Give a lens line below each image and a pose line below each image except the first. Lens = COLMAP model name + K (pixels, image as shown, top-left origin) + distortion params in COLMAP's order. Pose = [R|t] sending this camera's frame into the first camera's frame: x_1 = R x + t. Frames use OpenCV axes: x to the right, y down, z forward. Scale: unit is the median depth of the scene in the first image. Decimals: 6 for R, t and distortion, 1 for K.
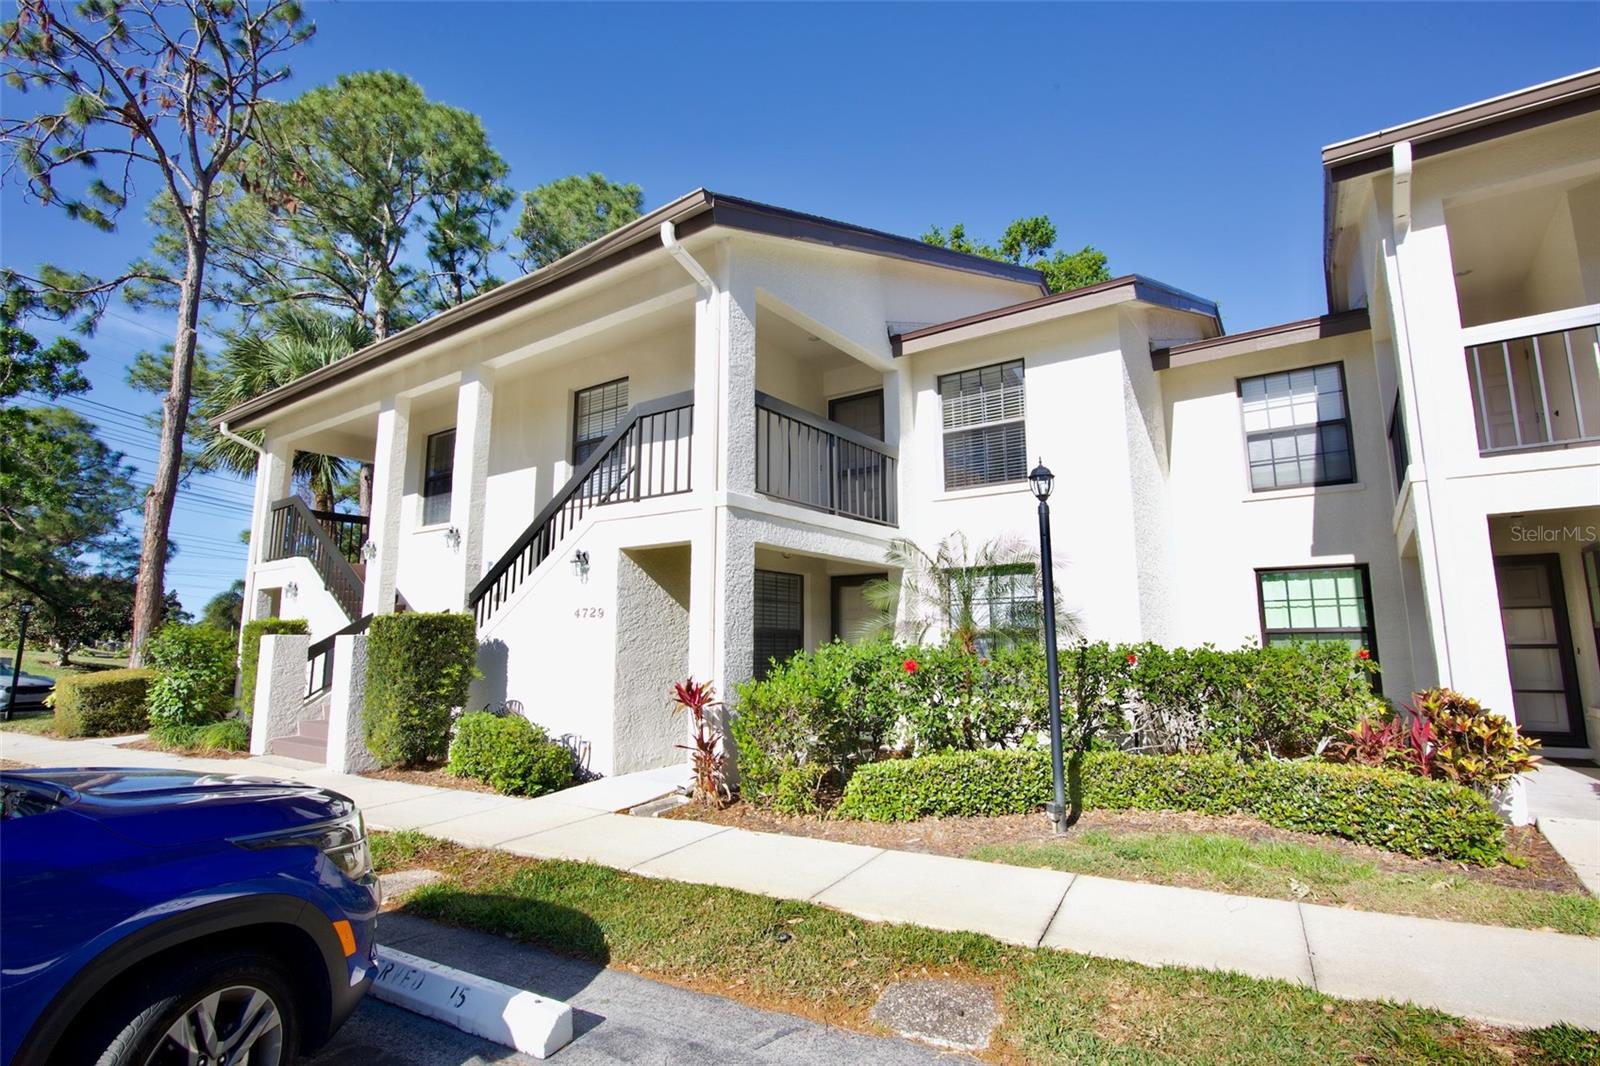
lens RADIAL K [[789.0, 0, 802.3], [0, 789.0, 531.2], [0, 0, 1]] dist [-0.021546, 0.000742]
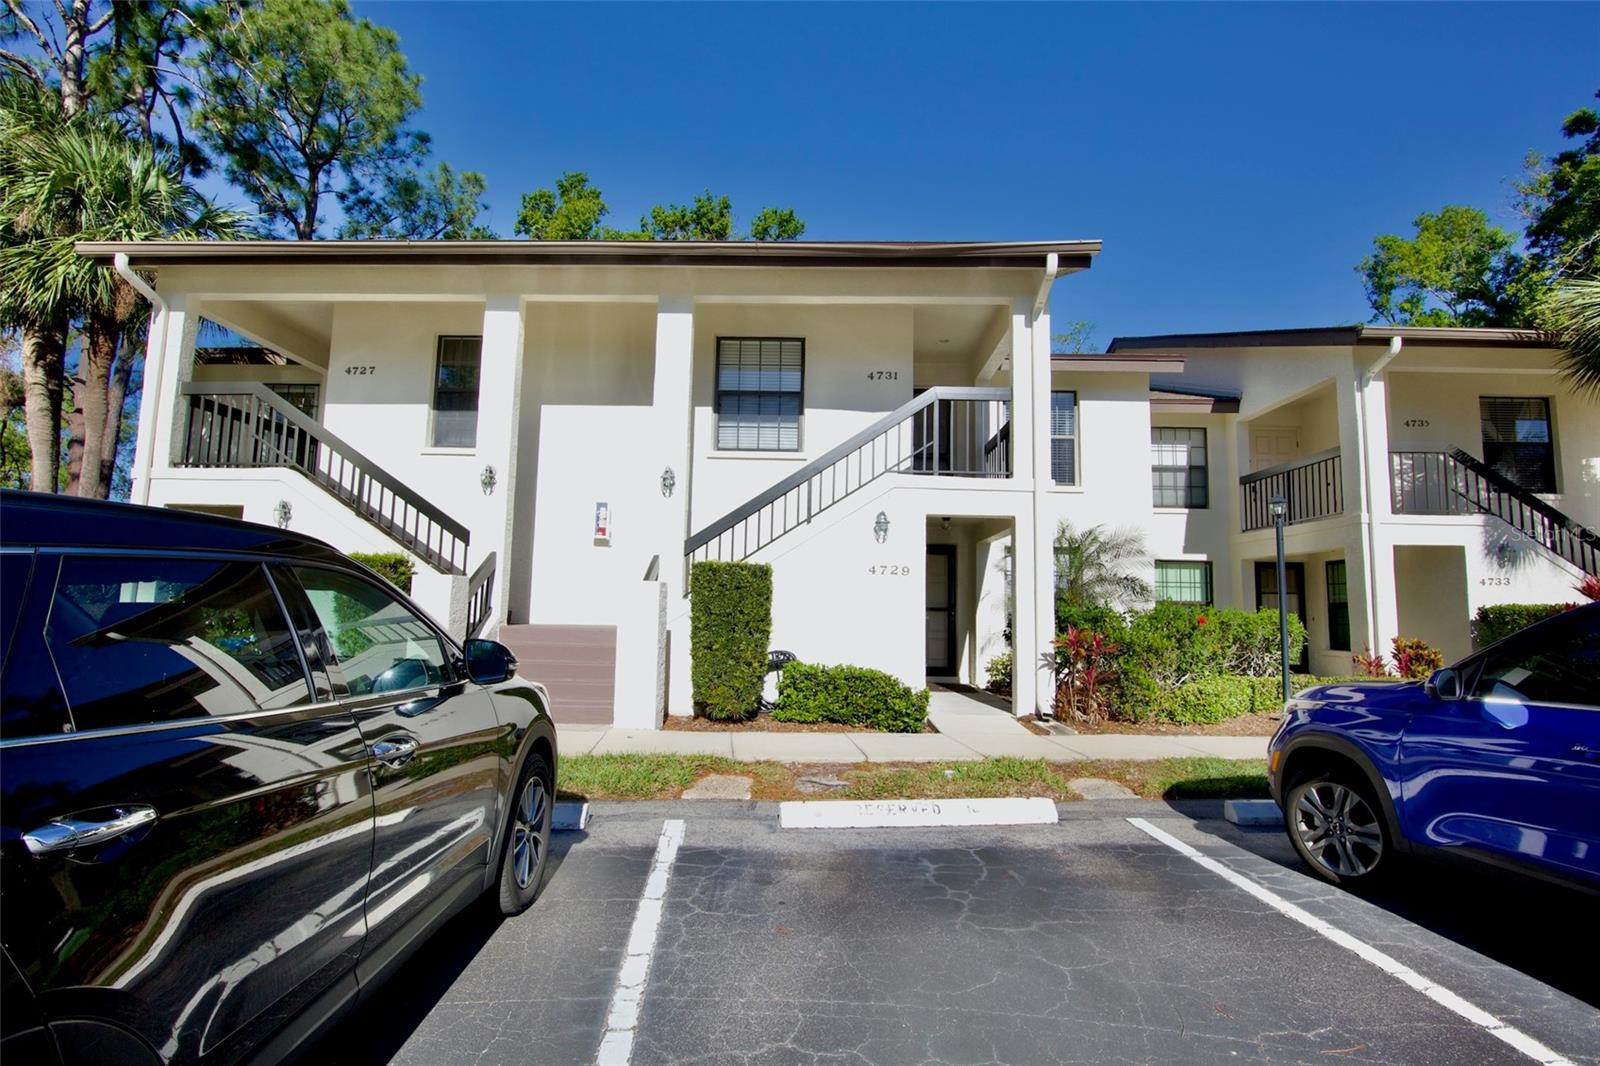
lens RADIAL K [[789.0, 0, 805.2], [0, 789.0, 534.8], [0, 0, 1]] dist [-0.021546, 0.000742]
pose [[0.835213, 0.073375, 0.545009, -0.787892], [-0.105707, 0.993998, 0.028170, 0.029395], [-0.539671, -0.081140, 0.837957, 0.120169]]
